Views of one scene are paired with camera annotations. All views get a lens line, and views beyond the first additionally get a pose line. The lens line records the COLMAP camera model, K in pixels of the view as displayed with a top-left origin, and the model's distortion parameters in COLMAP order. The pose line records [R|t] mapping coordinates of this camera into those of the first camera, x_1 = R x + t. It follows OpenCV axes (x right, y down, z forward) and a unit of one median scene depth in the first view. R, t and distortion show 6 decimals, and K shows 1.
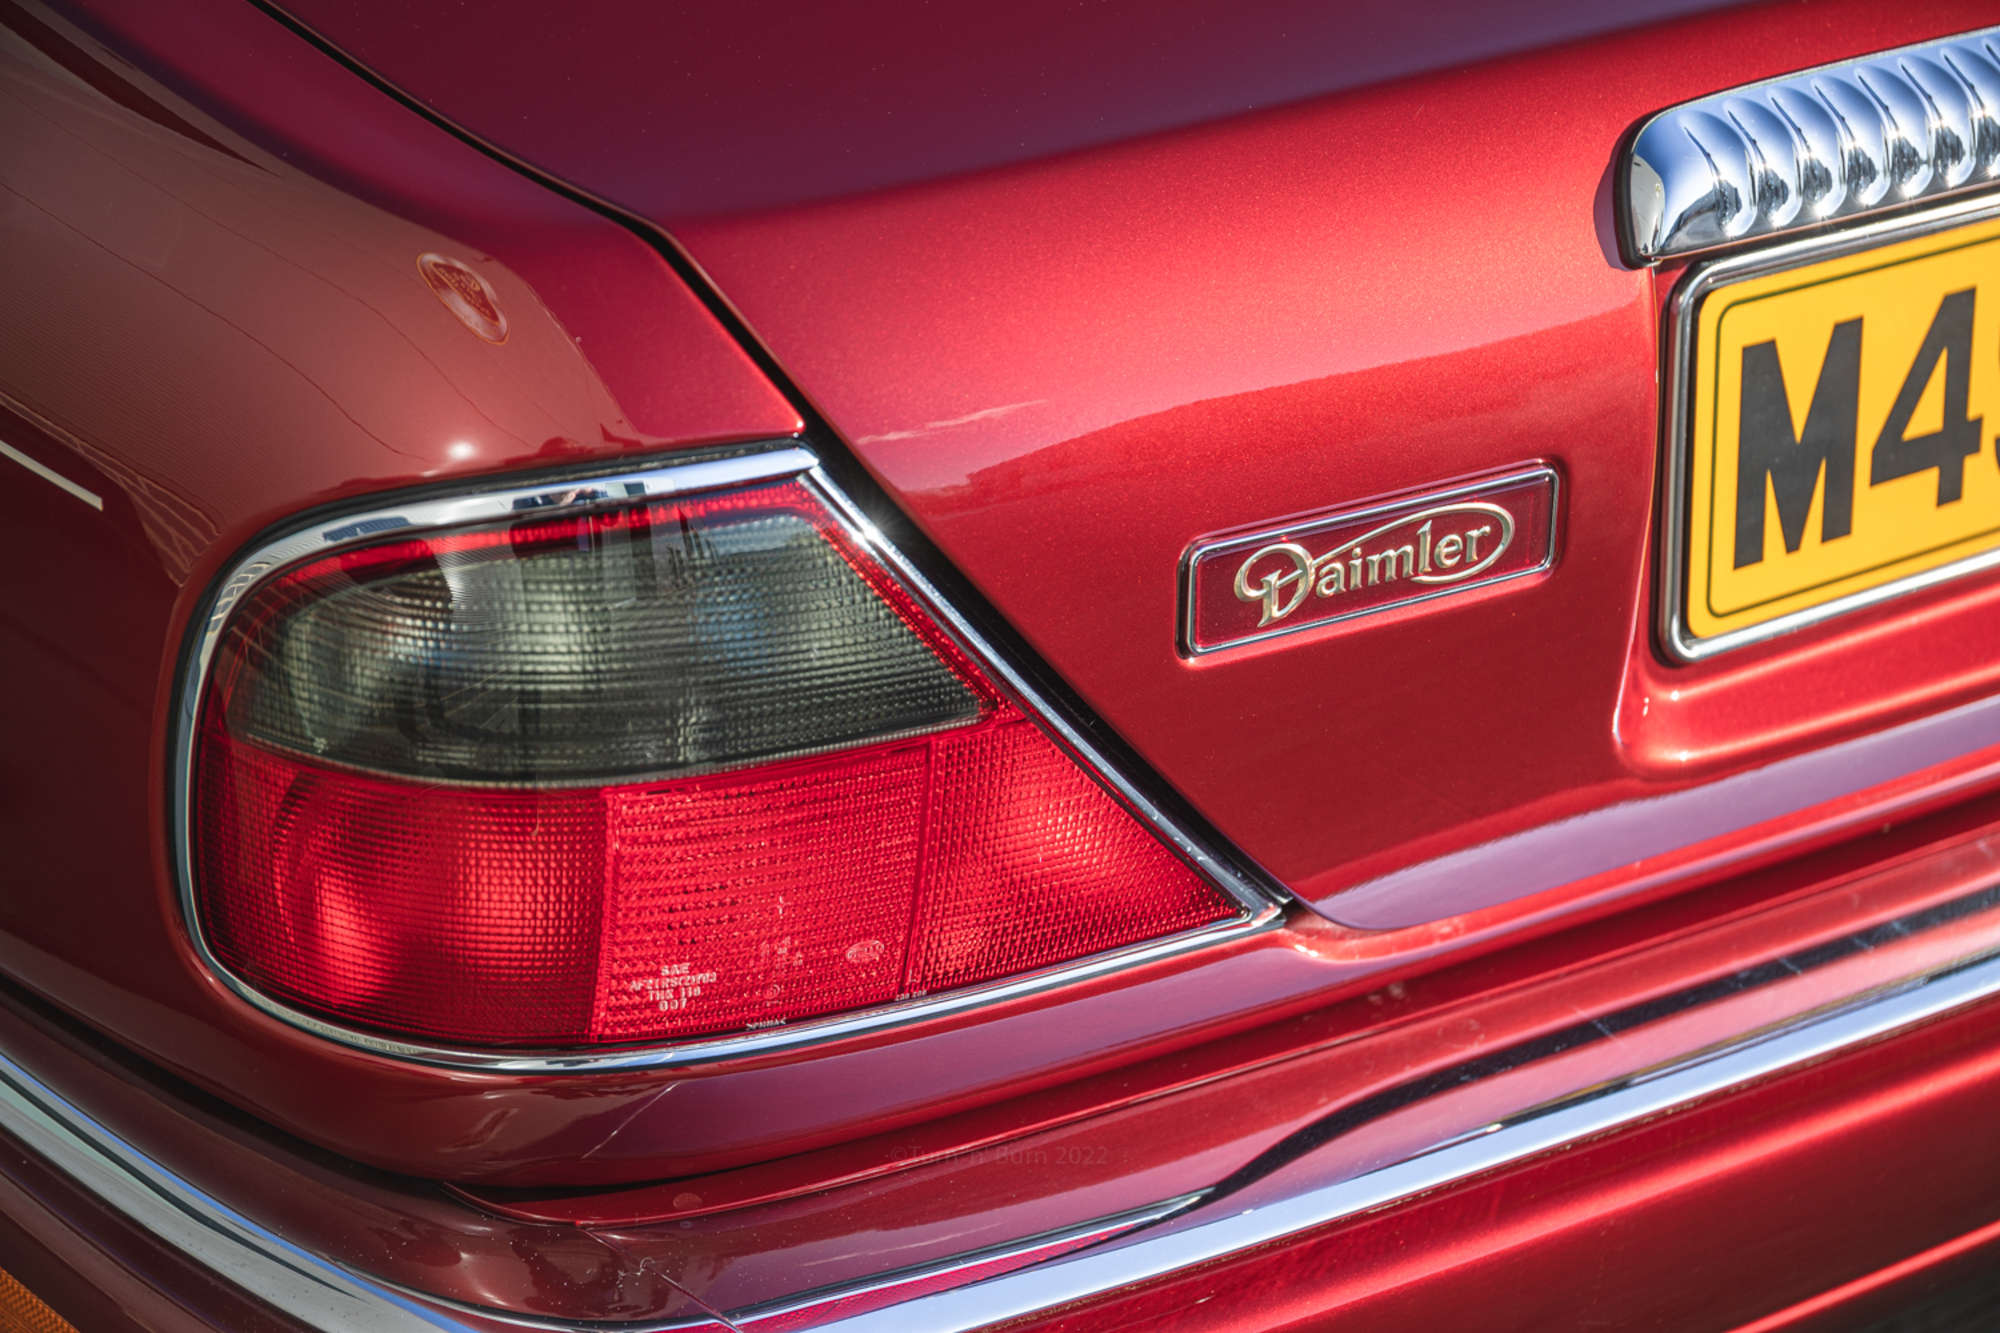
lens RADIAL K [[3686.3, 0, 986.1], [0, 3686.3, 671.5], [0, 0, 1]] dist [0.116826, 0.000000]
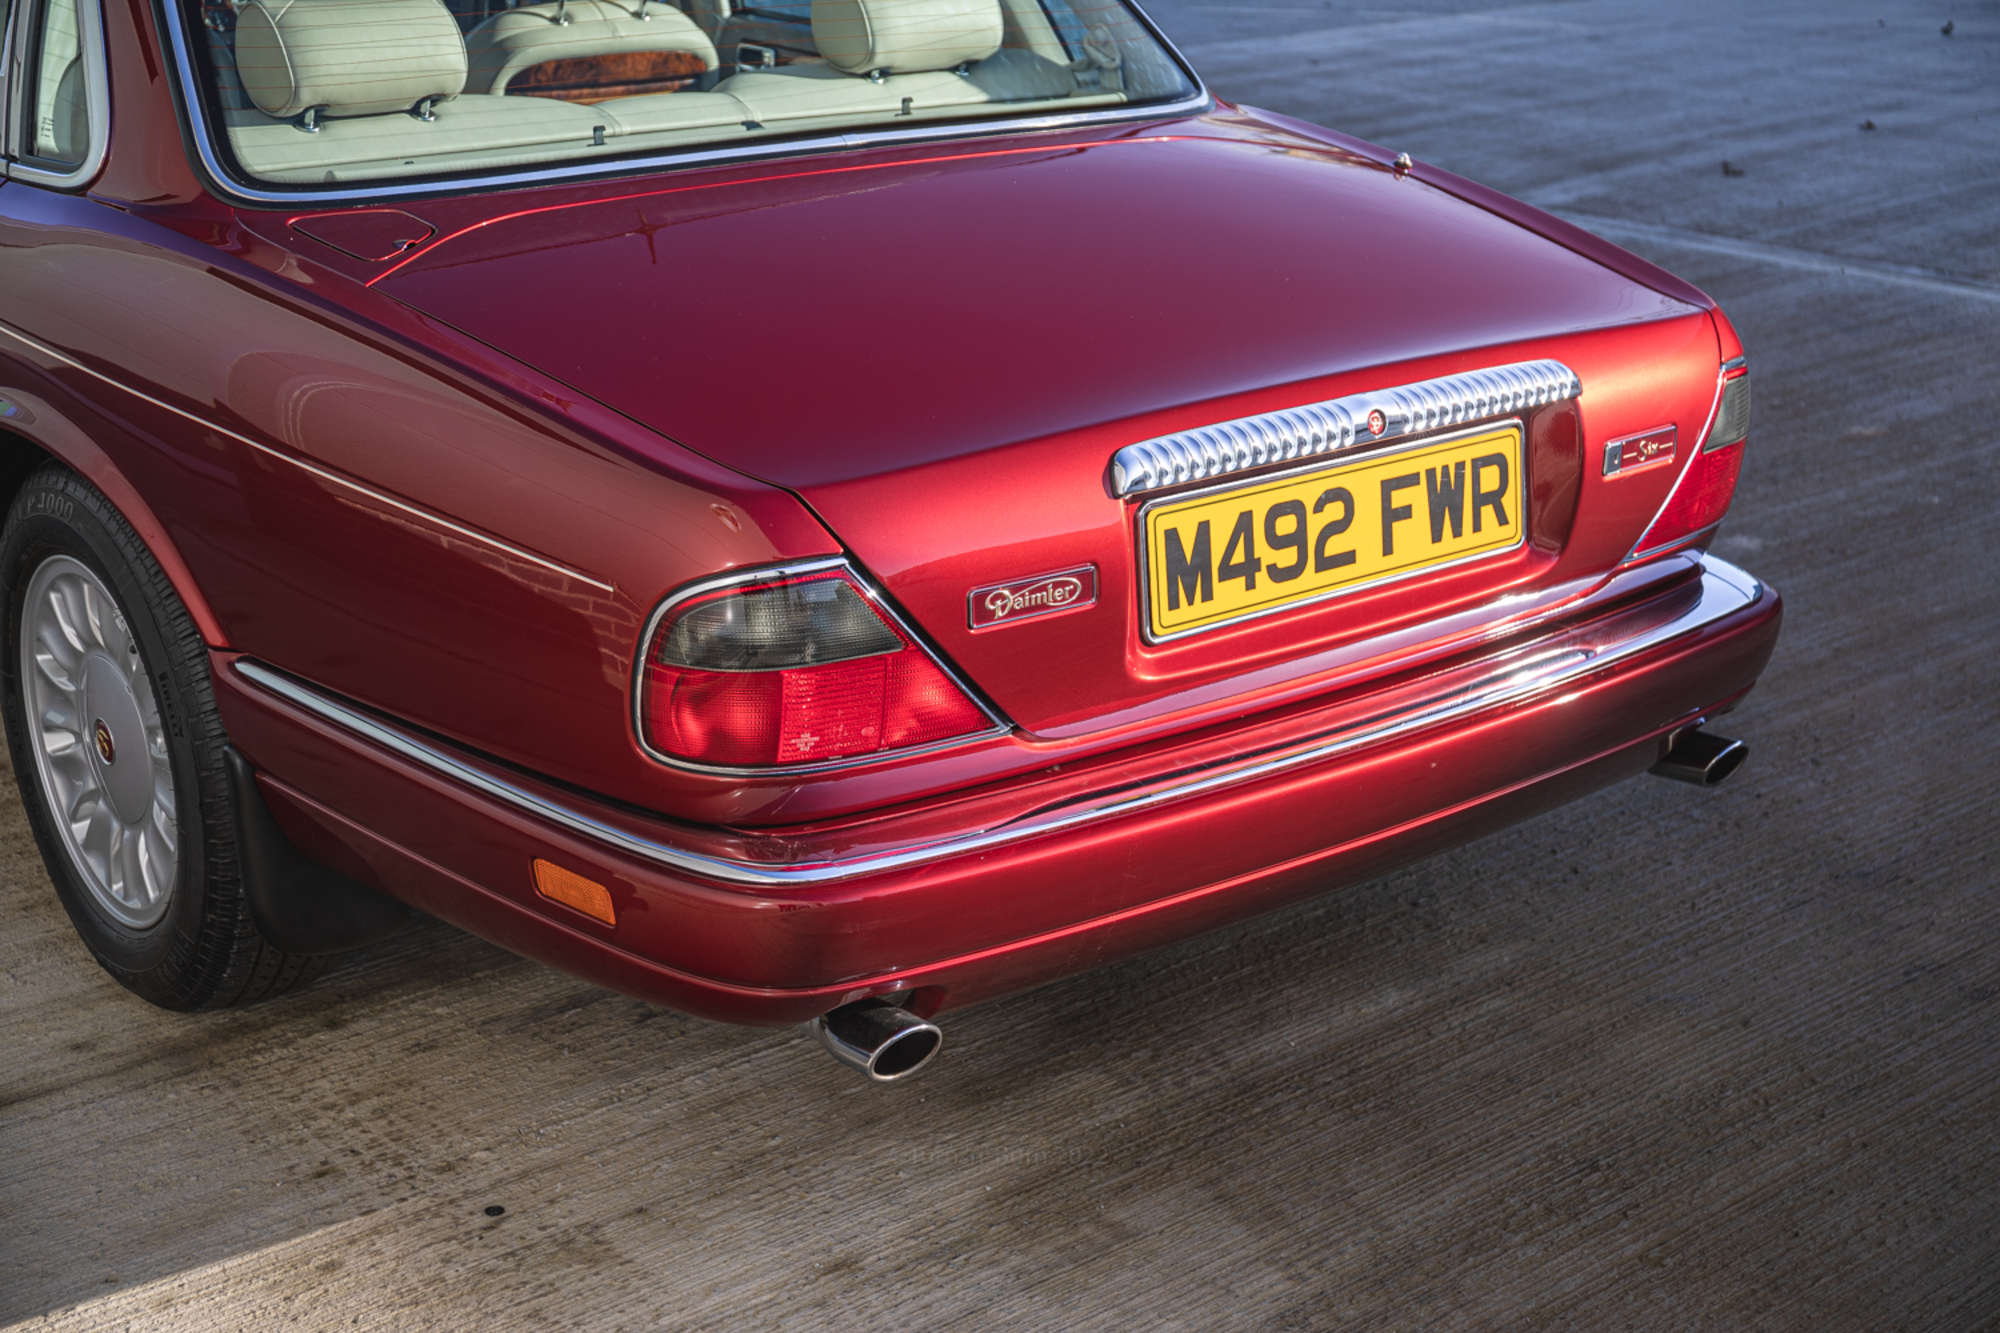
lens RADIAL K [[2761.5, 0, 984.3], [0, 2761.5, 664.0], [0, 0, 1]] dist [0.083969, 0.000000]
pose [[0.998140, -0.042067, 0.044133, -0.033585], [0.046654, 0.992983, -0.108662, 0.258831], [-0.039252, 0.110519, 0.993099, -1.179398]]
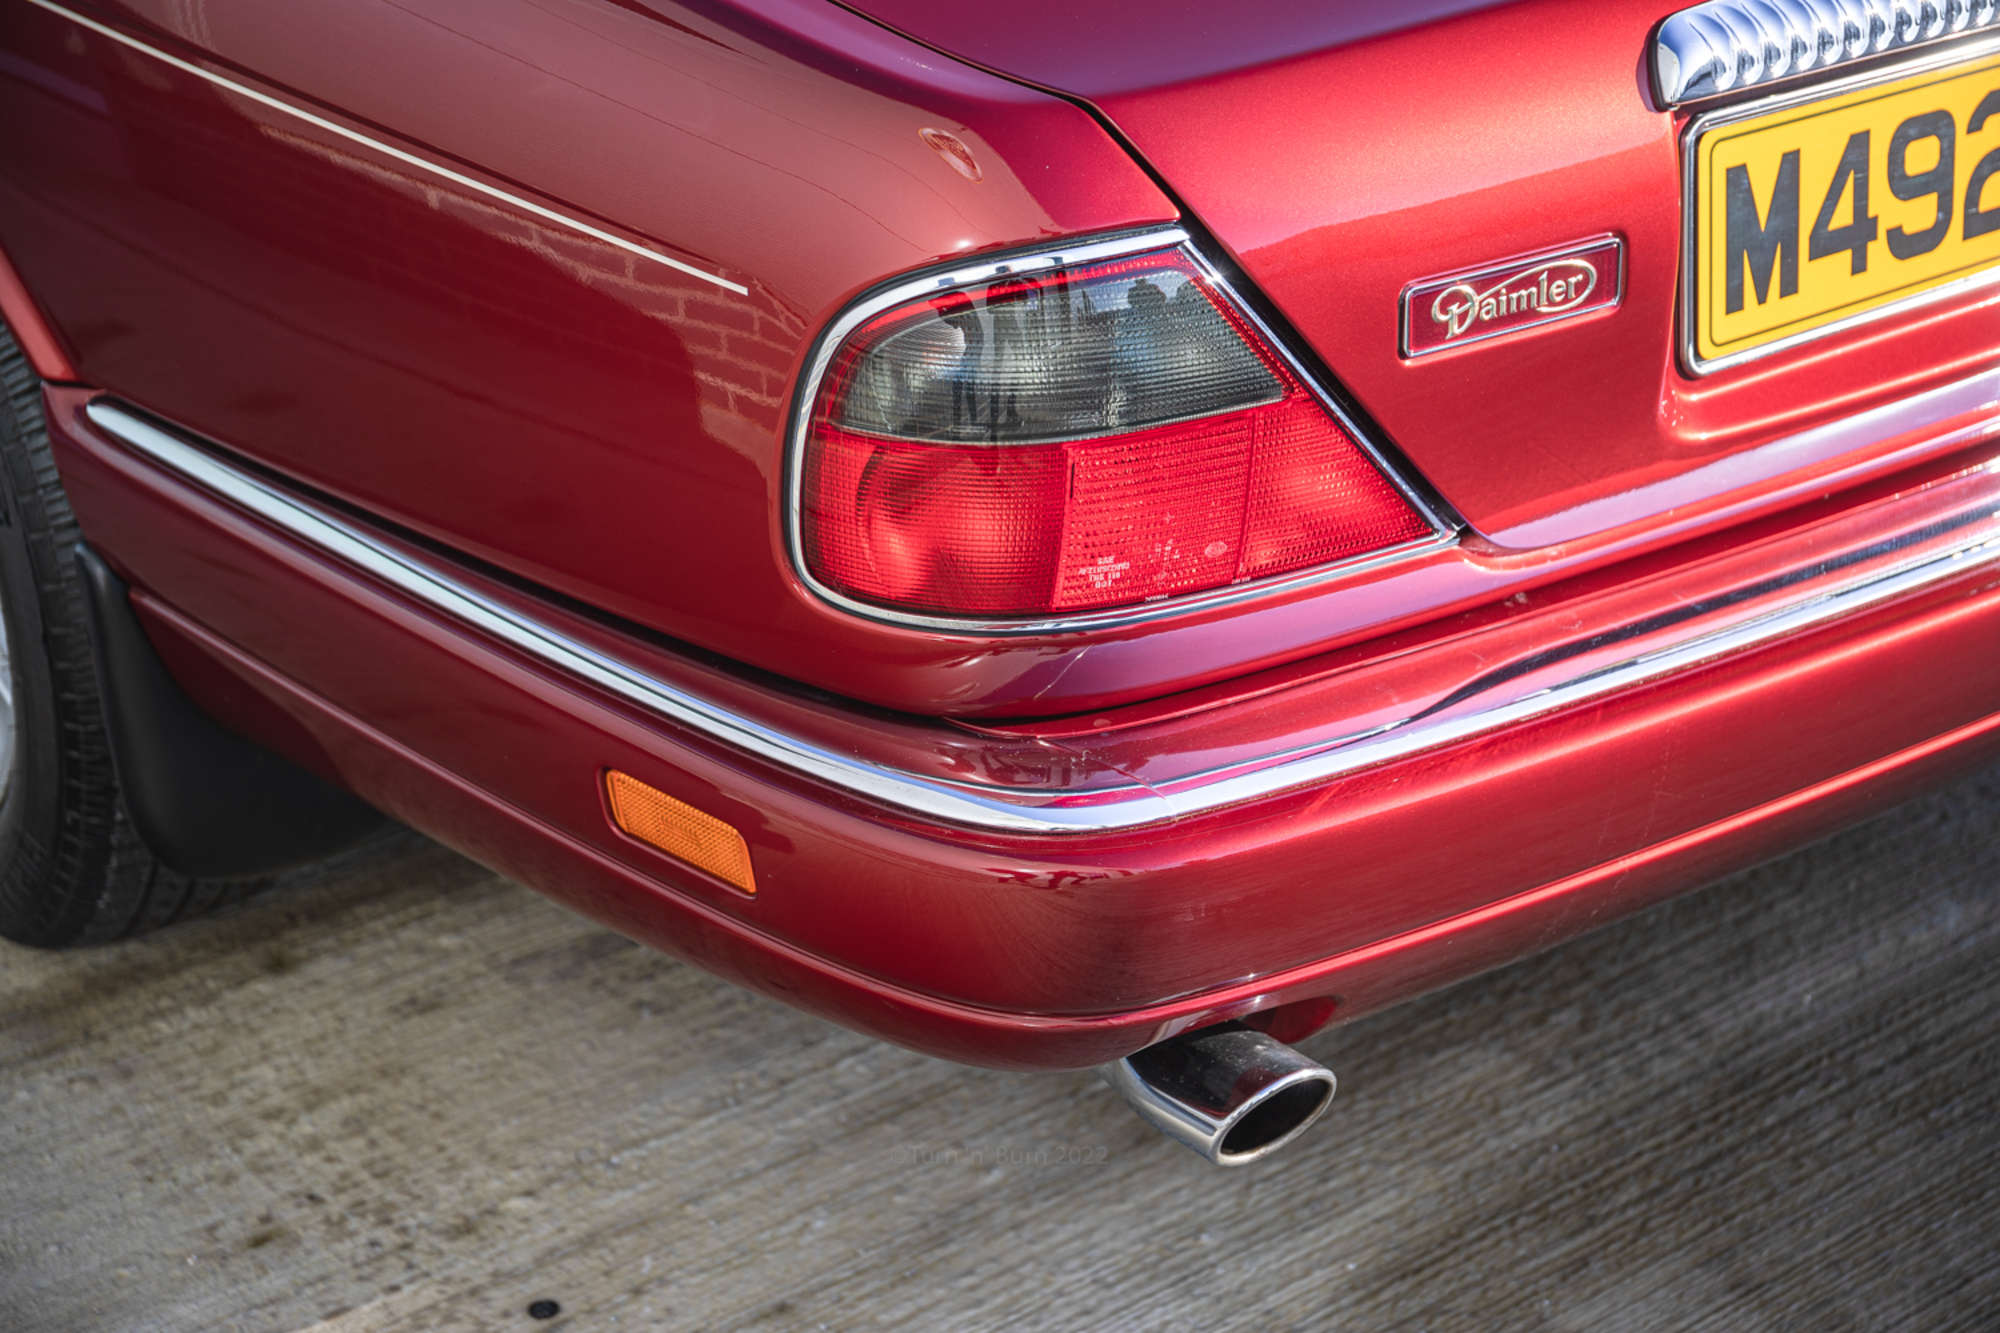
lens RADIAL K [[3277.1, 0, 1009.4], [0, 3277.1, 677.2], [0, 0, 1]] dist [0.098941, 0.000000]
pose [[0.998534, -0.051243, 0.017437, -0.145364], [0.051333, 0.998670, -0.004770, 0.128795], [-0.017170, 0.005658, 0.999837, -0.420802]]
